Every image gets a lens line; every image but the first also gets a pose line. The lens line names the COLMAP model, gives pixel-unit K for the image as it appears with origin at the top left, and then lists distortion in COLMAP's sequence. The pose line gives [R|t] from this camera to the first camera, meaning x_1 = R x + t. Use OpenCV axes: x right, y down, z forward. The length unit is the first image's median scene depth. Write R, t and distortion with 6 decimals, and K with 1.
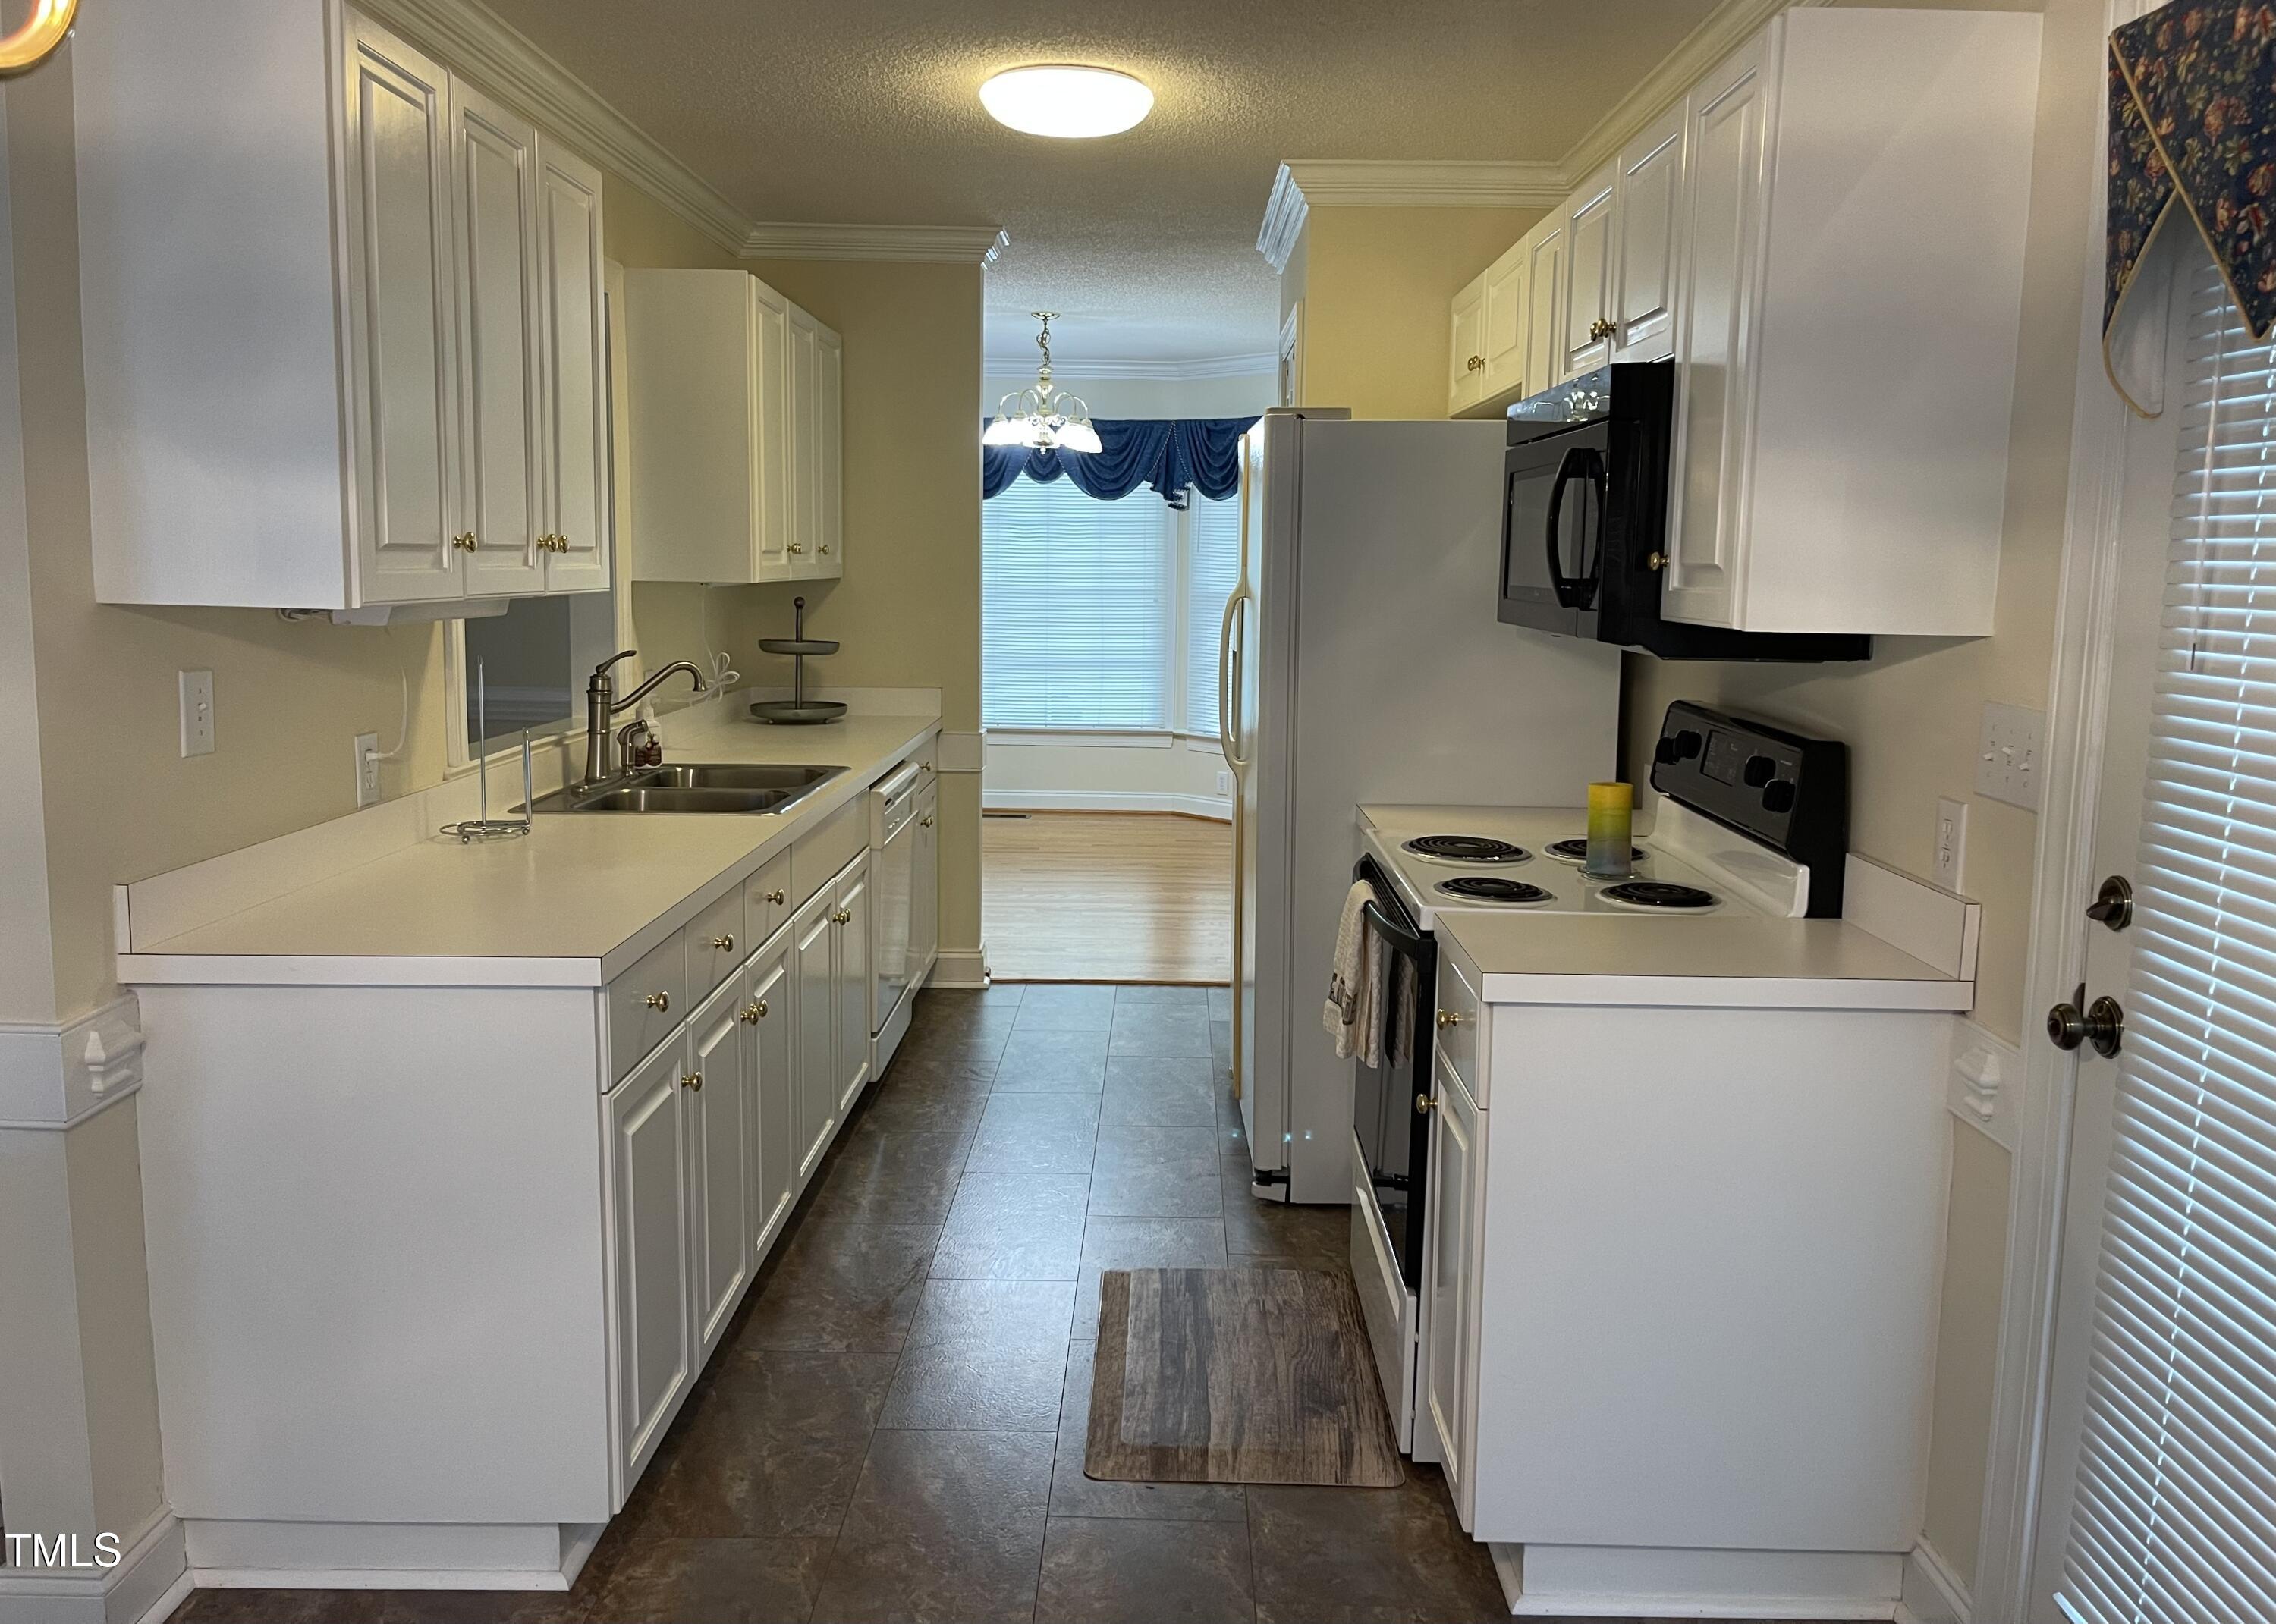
lens RADIAL K [[1733.2, 0, 1138.4], [0, 1733.2, 799.5], [0, 0, 1]] dist [0.051309, -0.088104]
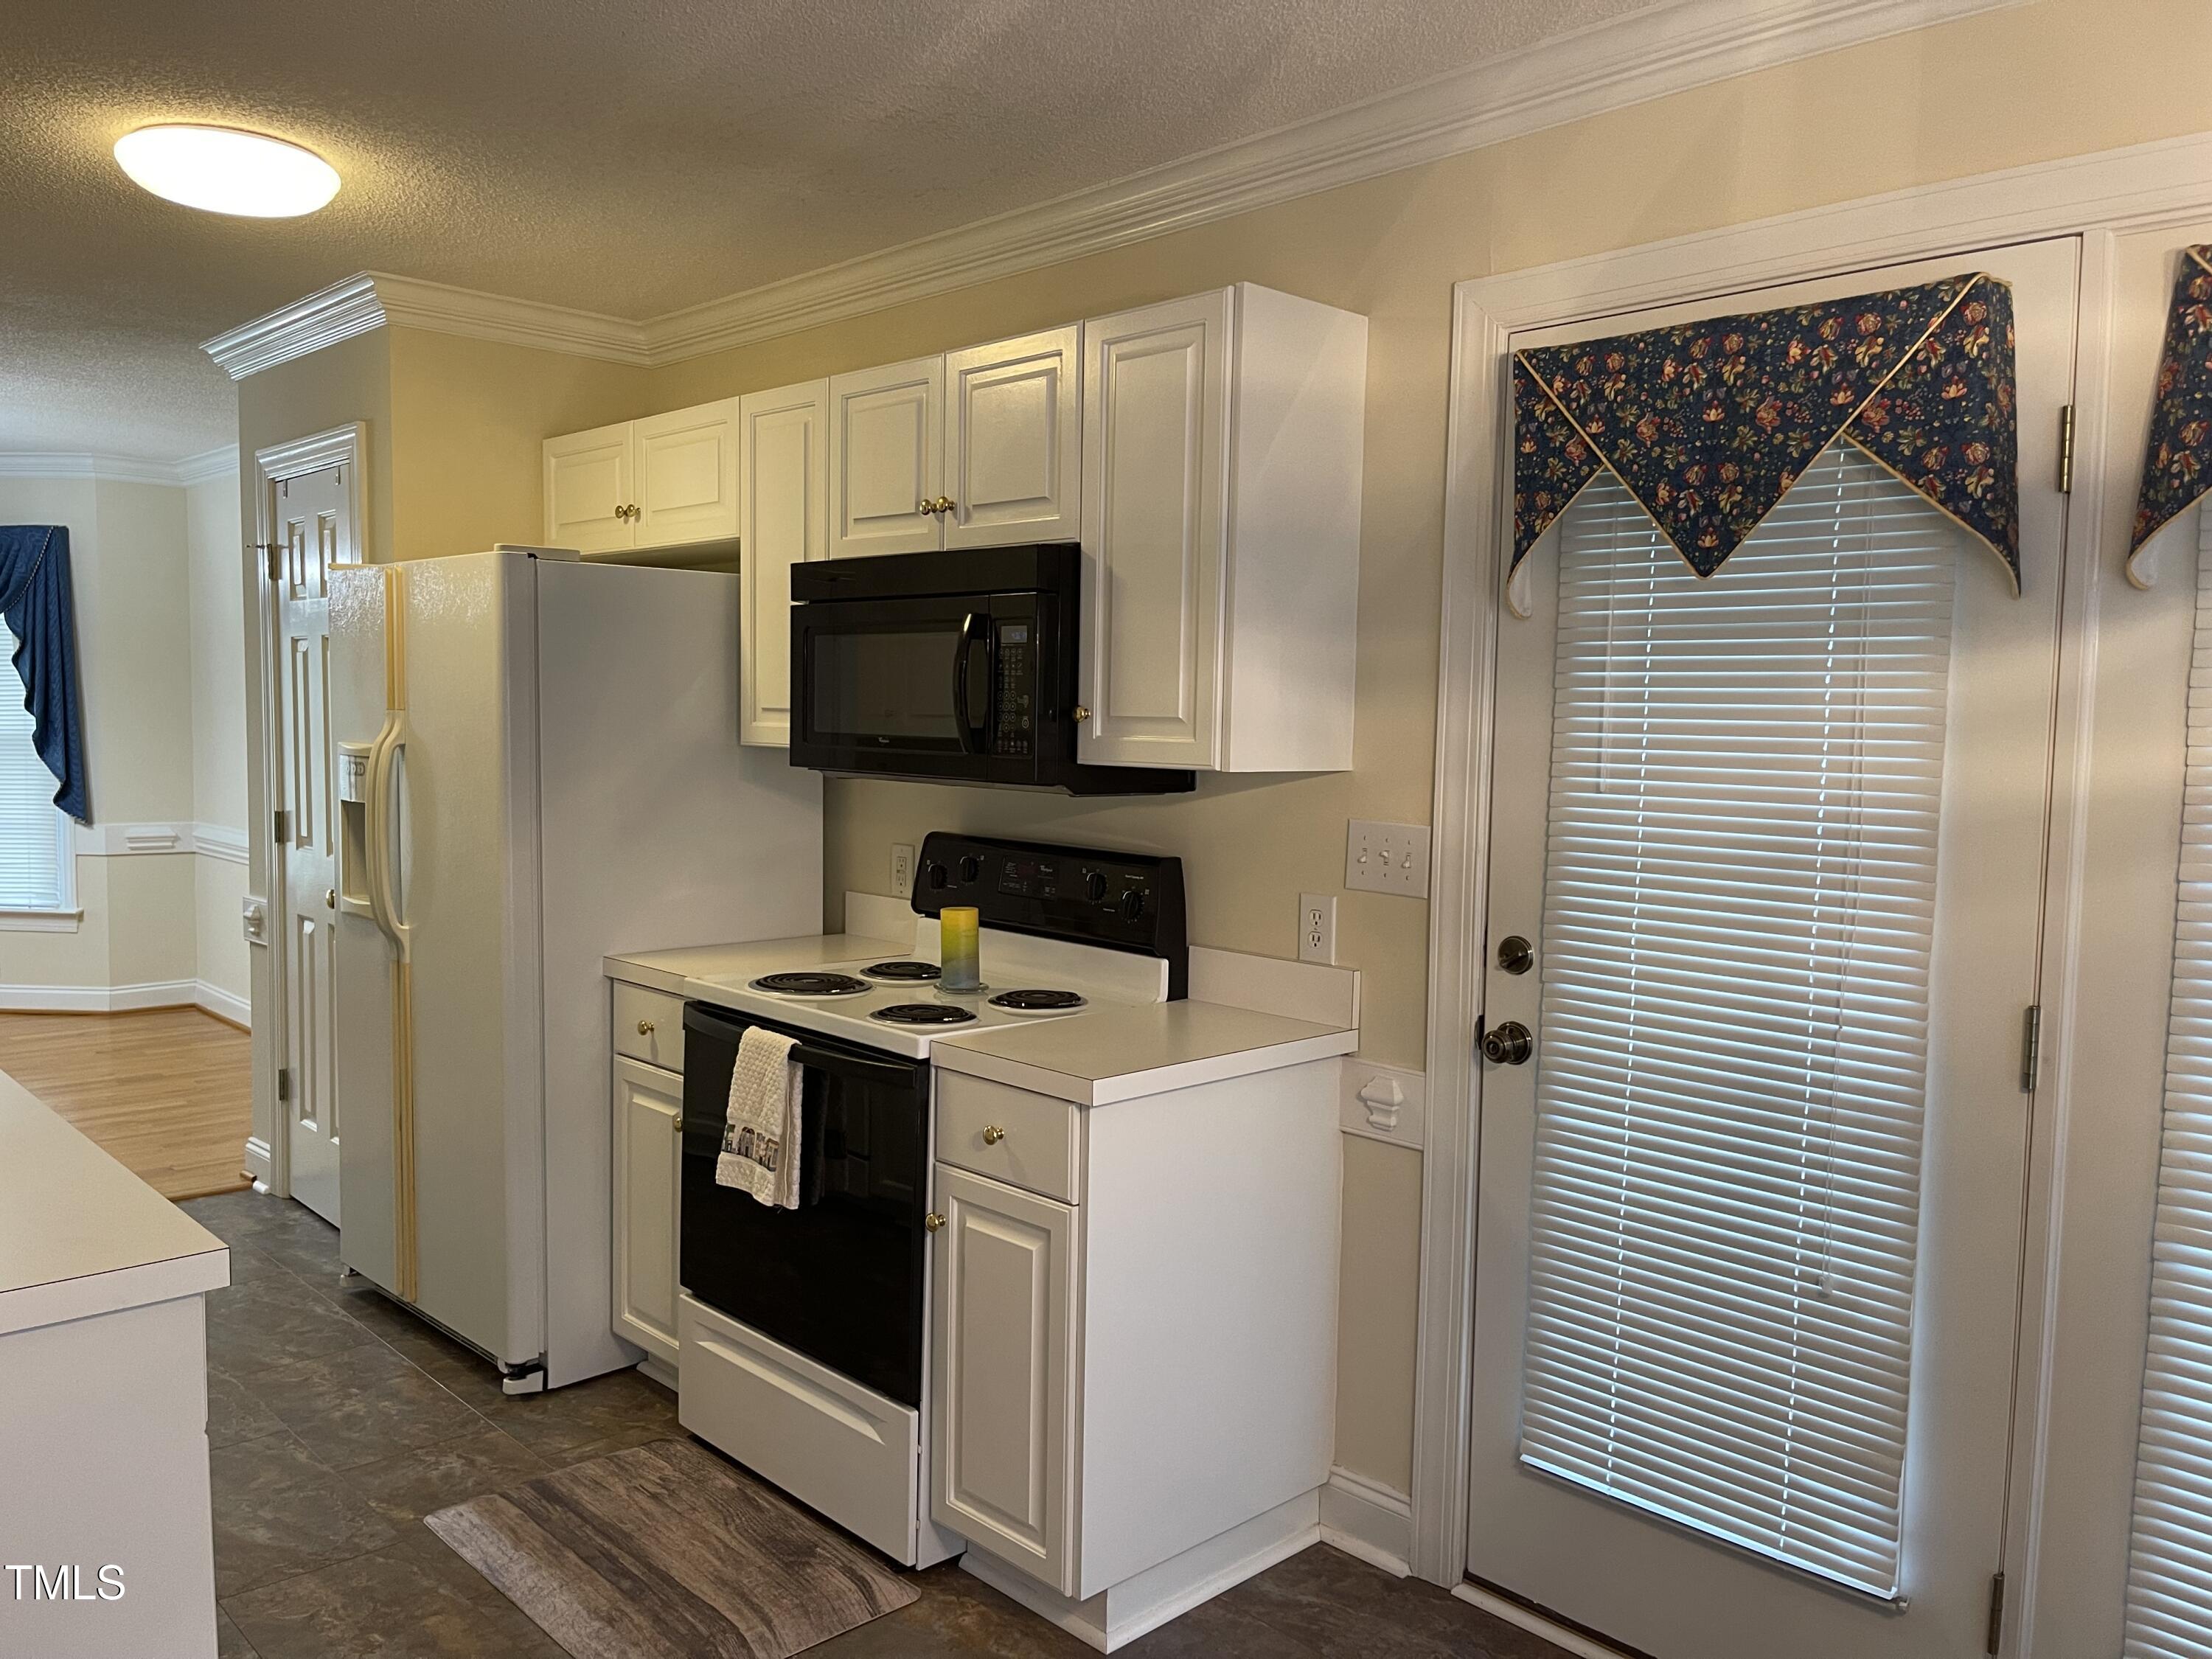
lens RADIAL K [[1675.4, 0, 1109.3], [0, 1675.4, 851.5], [0, 0, 1]] dist [0.056066, -0.105758]
pose [[0.709074, -0.062967, 0.702317, -0.474334], [0.092408, 0.995713, -0.004024, -0.036877], [-0.699053, 0.067753, 0.711853, 0.183121]]
